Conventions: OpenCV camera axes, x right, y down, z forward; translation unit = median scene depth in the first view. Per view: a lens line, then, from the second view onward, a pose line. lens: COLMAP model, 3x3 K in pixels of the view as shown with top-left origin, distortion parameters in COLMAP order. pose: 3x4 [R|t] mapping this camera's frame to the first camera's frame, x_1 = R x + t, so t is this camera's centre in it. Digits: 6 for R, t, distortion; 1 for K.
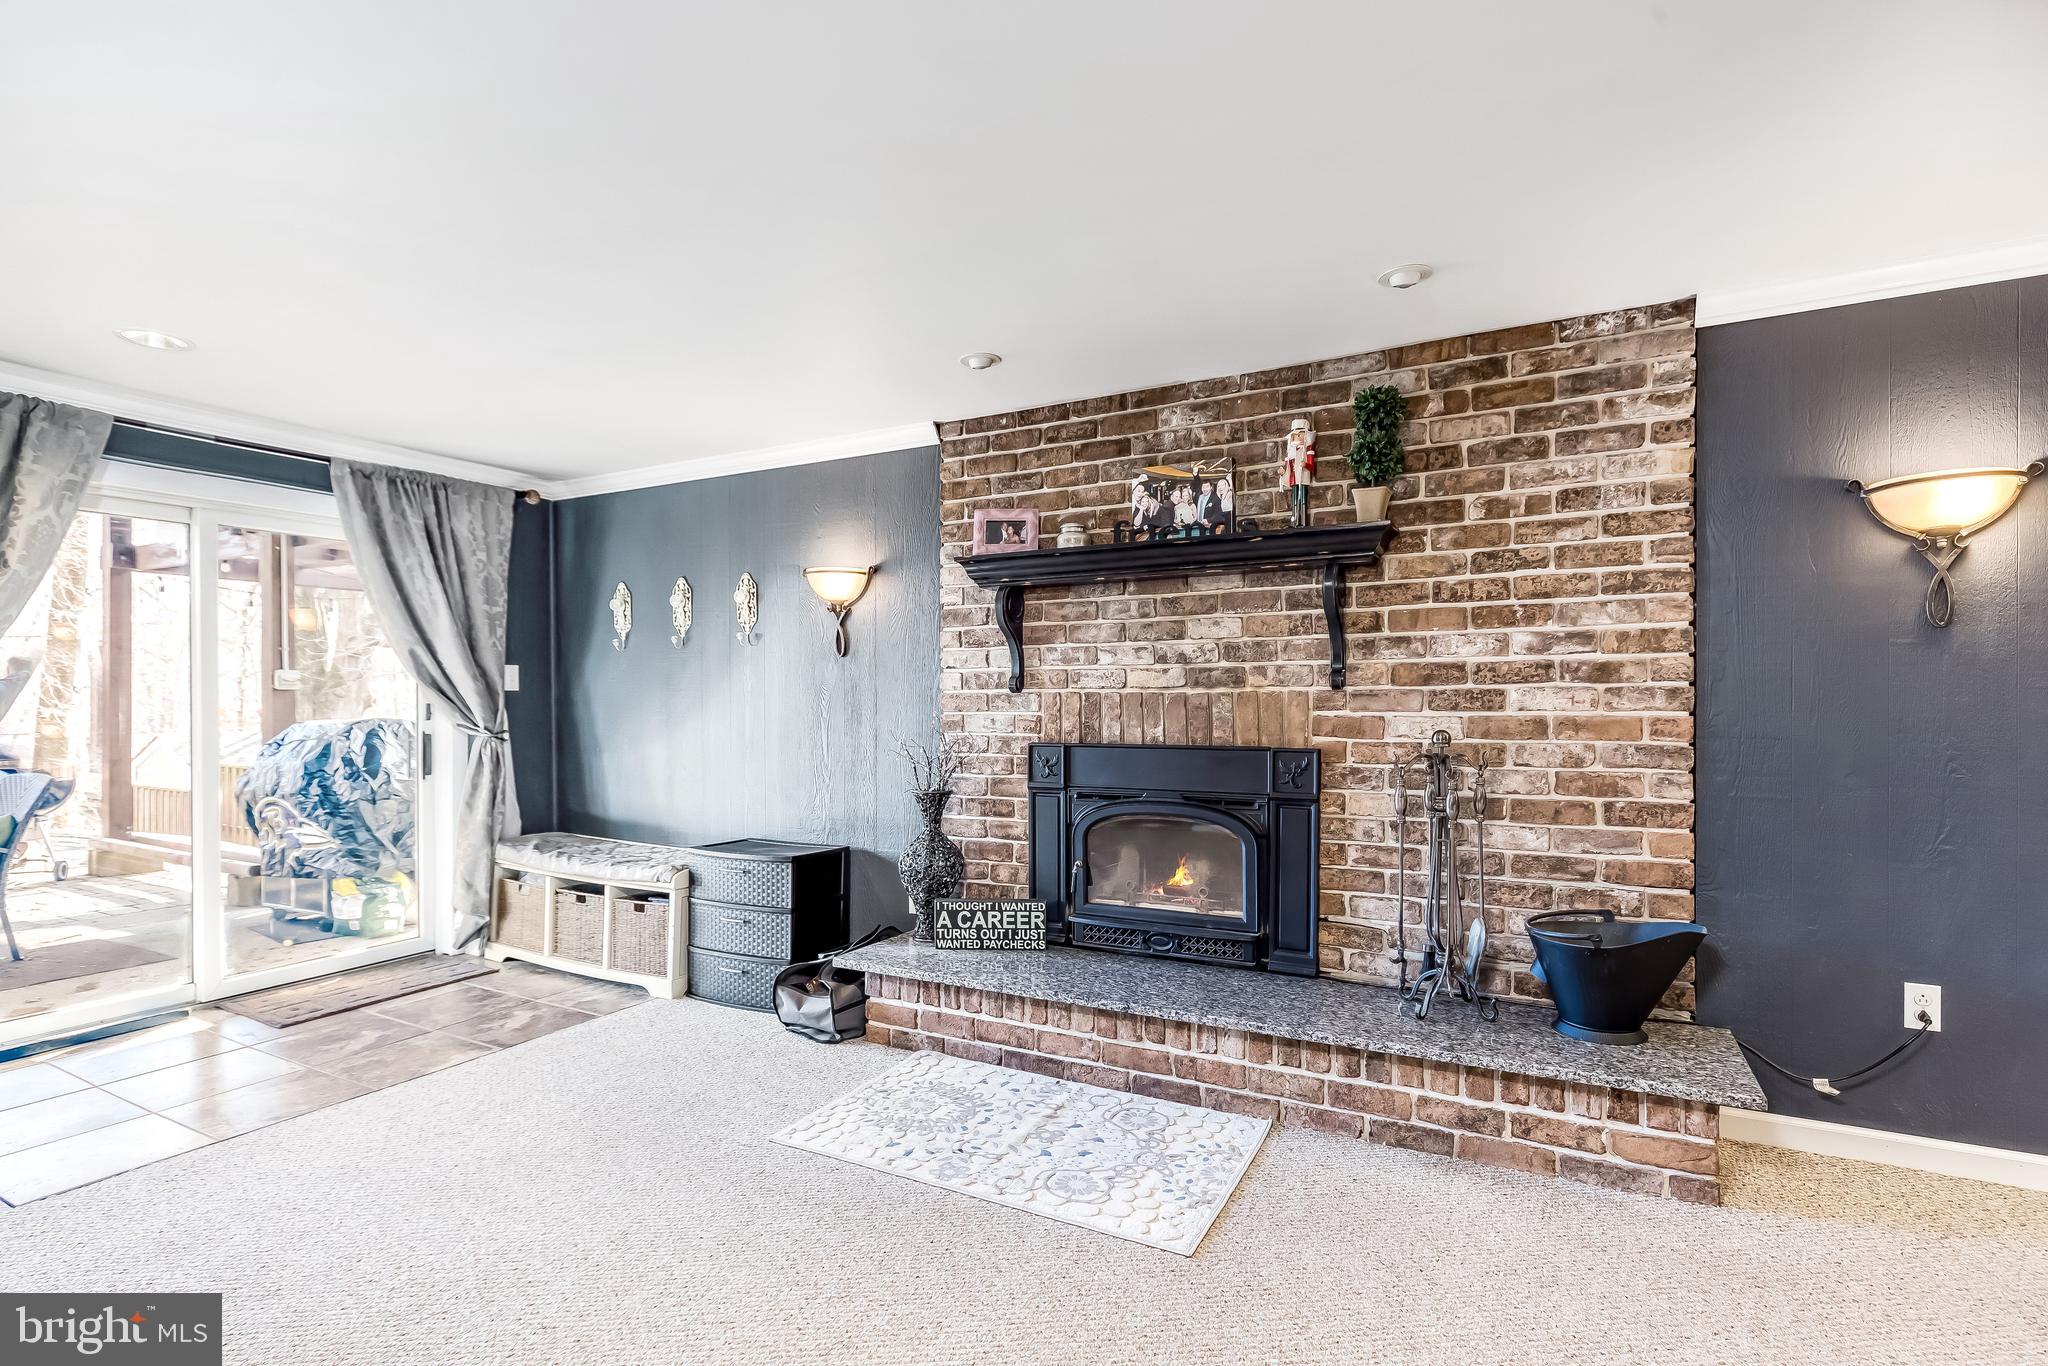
lens RADIAL K [[986.7, 0, 1016.7], [0, 986.7, 669.5], [0, 0, 1]] dist [-0.002221, 0.000032]
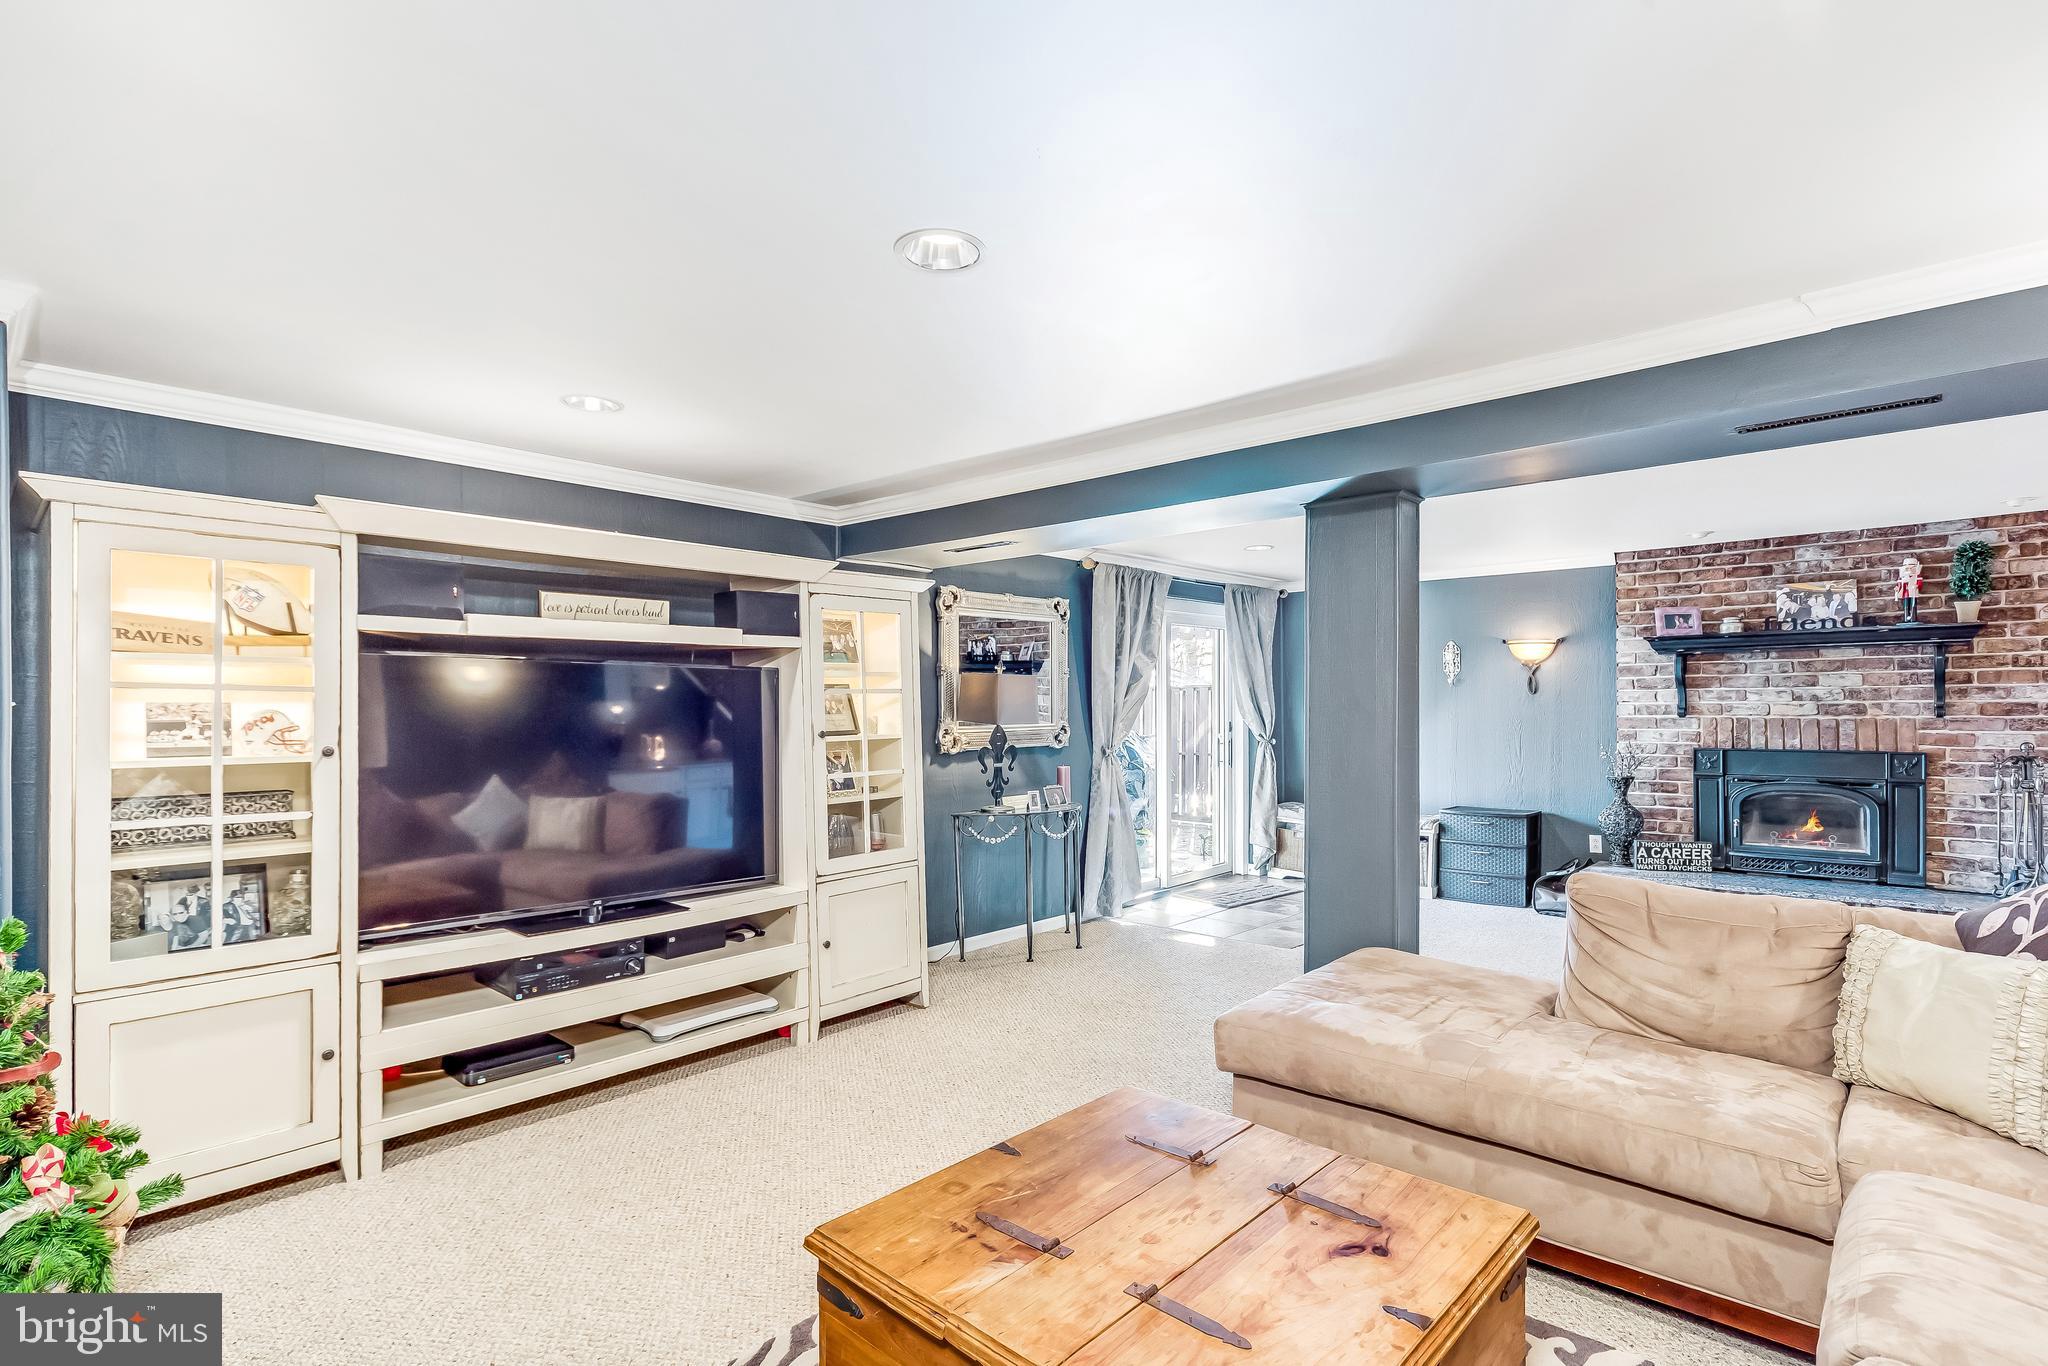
lens RADIAL K [[975.0, 0, 1037.3], [0, 975.0, 678.8], [0, 0, 1]] dist [-0.000419, 0.000177]
pose [[0.970807, -0.007684, -0.239741, -0.725562], [0.007328, 0.999970, -0.002376, -0.050262], [0.239752, 0.000550, 0.970834, -0.930177]]
